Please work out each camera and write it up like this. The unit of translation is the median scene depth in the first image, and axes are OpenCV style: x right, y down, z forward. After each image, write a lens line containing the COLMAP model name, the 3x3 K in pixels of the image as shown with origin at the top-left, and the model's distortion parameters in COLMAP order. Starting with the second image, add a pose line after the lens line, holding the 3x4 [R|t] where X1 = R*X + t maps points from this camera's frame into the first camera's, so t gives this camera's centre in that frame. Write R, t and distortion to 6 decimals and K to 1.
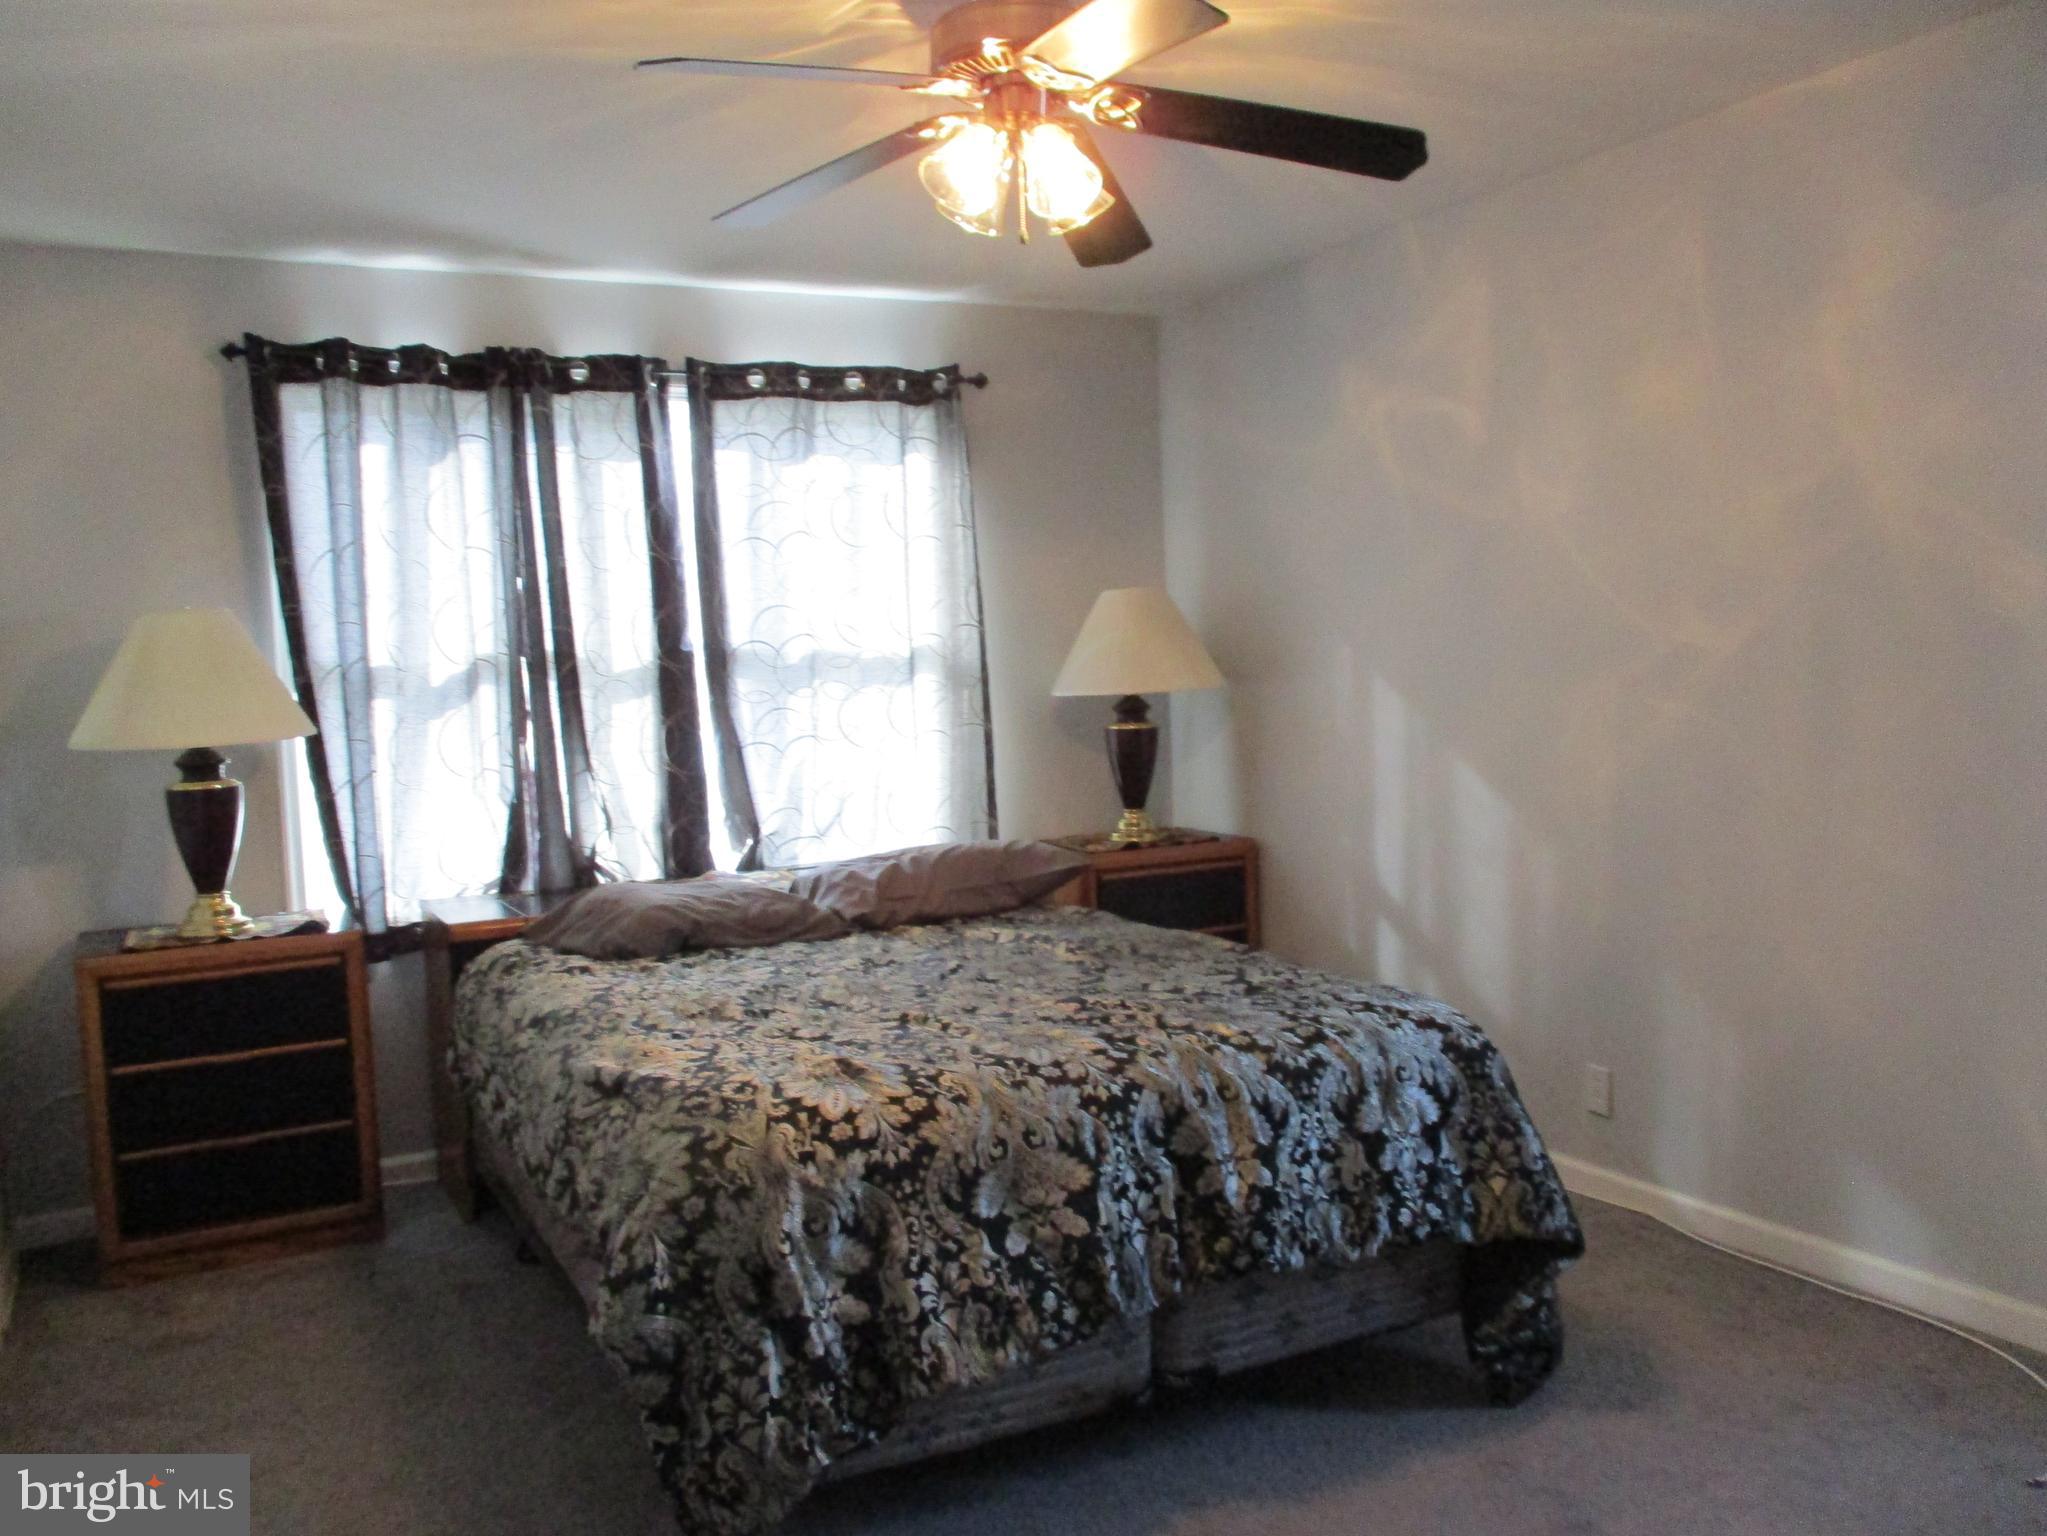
lens RADIAL K [[1704.6, 0, 1023.5], [0, 1704.6, 768.0], [0, 0, 1]] dist [-0.025664, 0.007057]
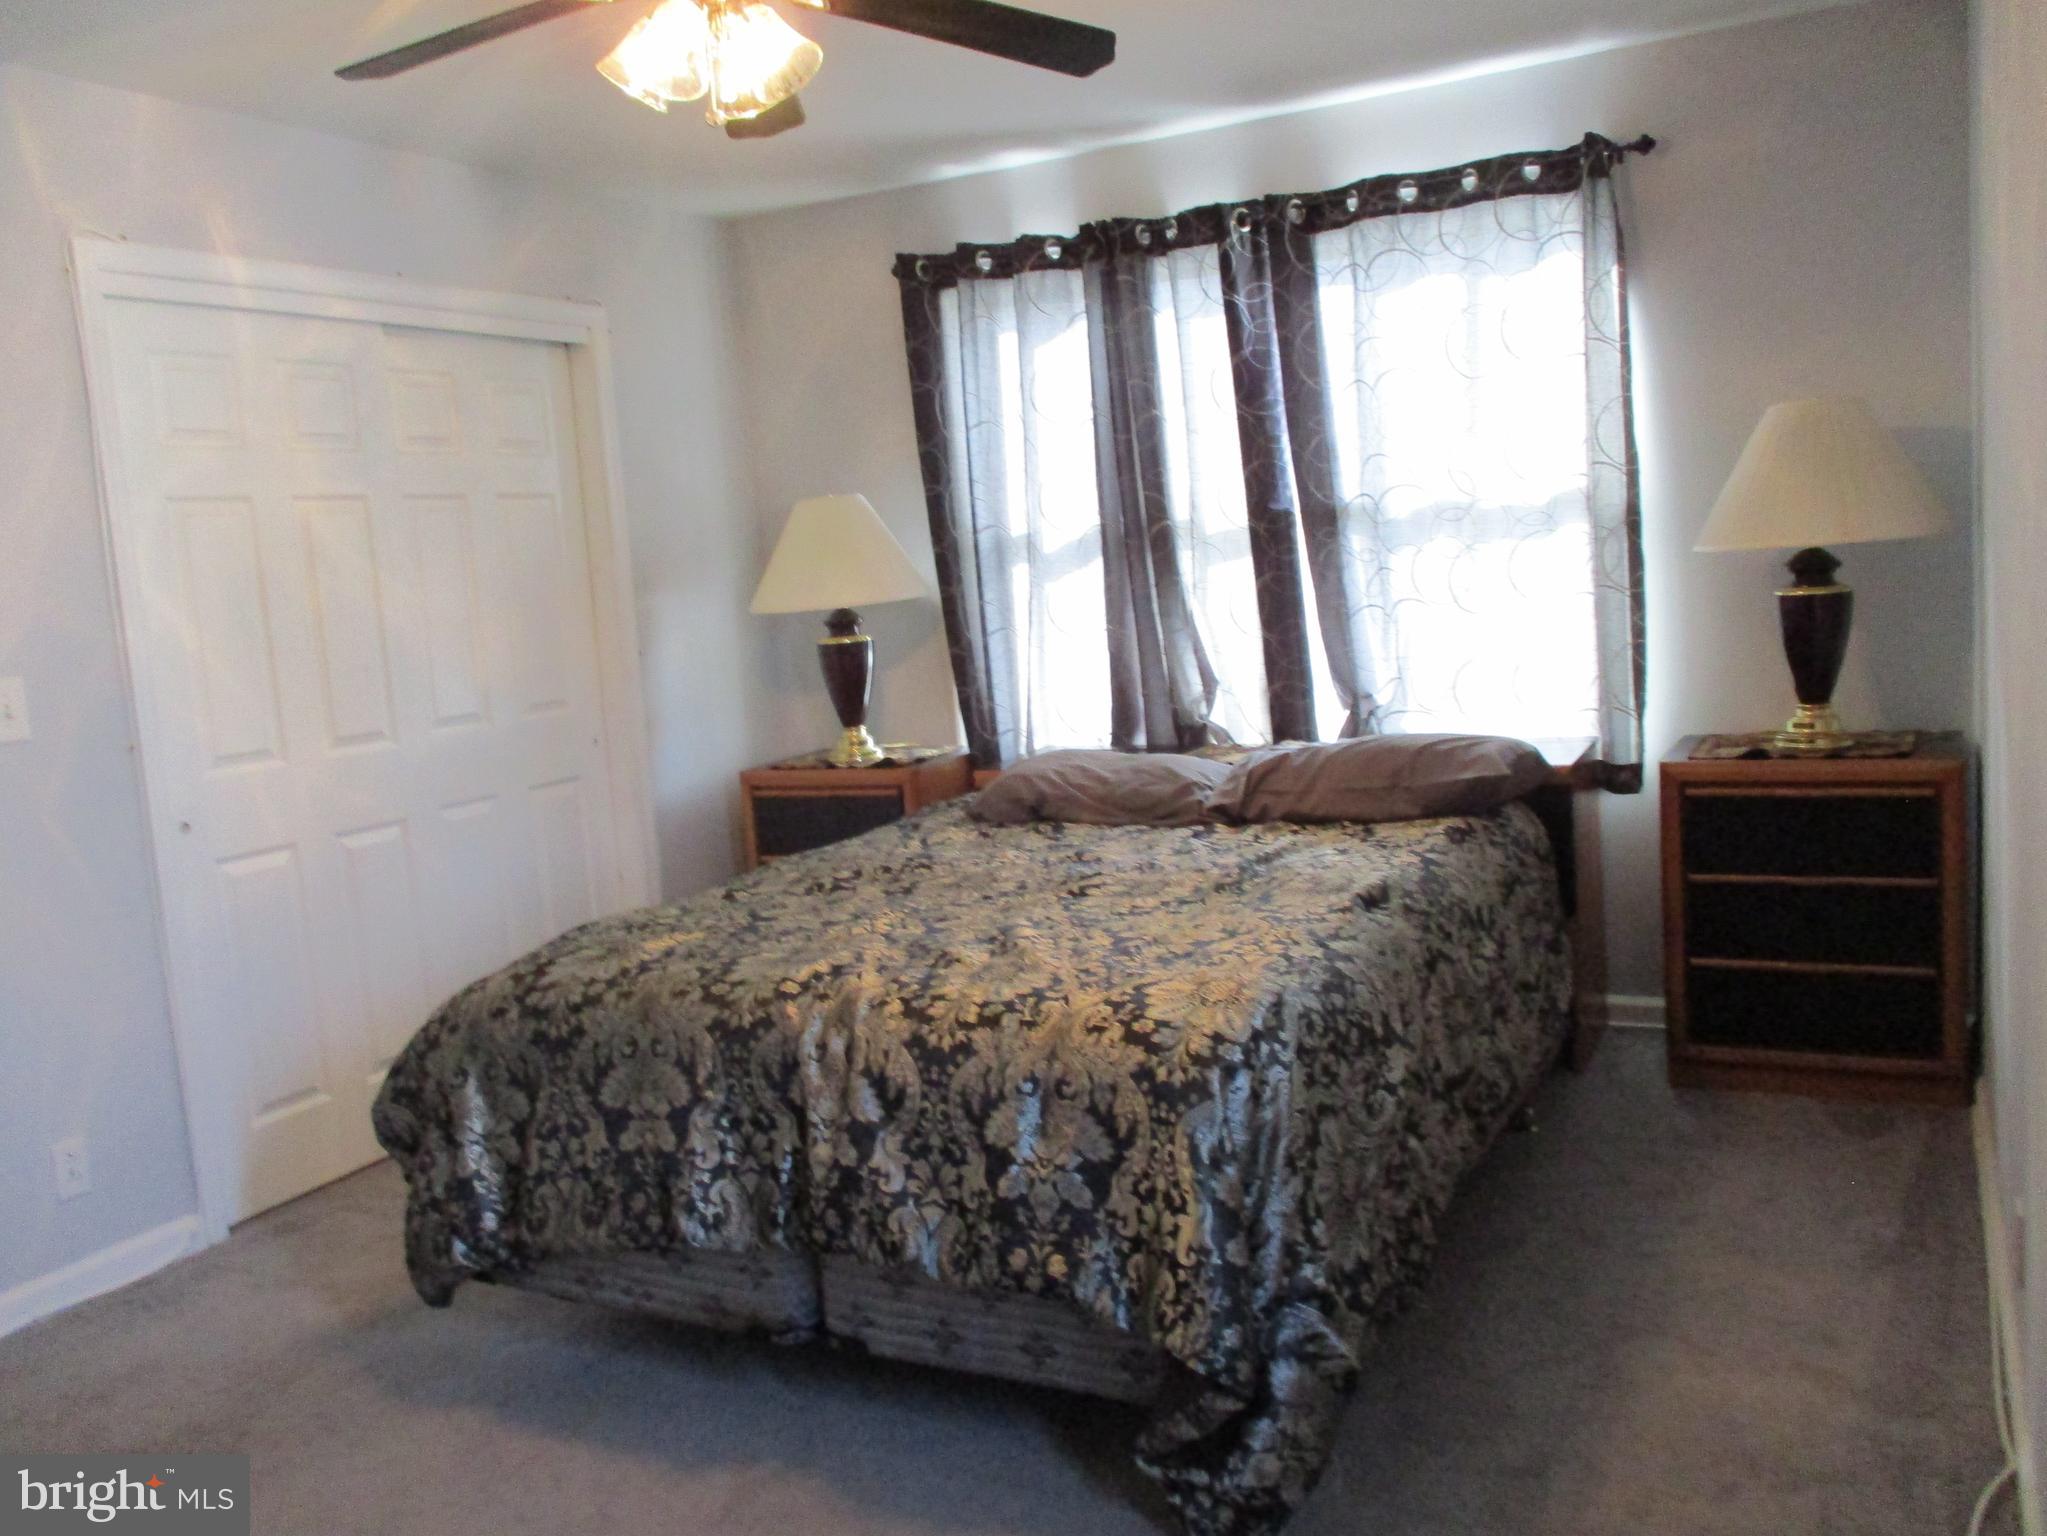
lens RADIAL K [[1704.6, 0, 1023.5], [0, 1704.6, 768.0], [0, 0, 1]] dist [-0.025664, 0.007057]
pose [[0.571782, 0.100110, -0.814275, 0.541986], [-0.002159, 0.992707, 0.120531, -0.041568], [0.820403, -0.067160, 0.567829, 0.349598]]
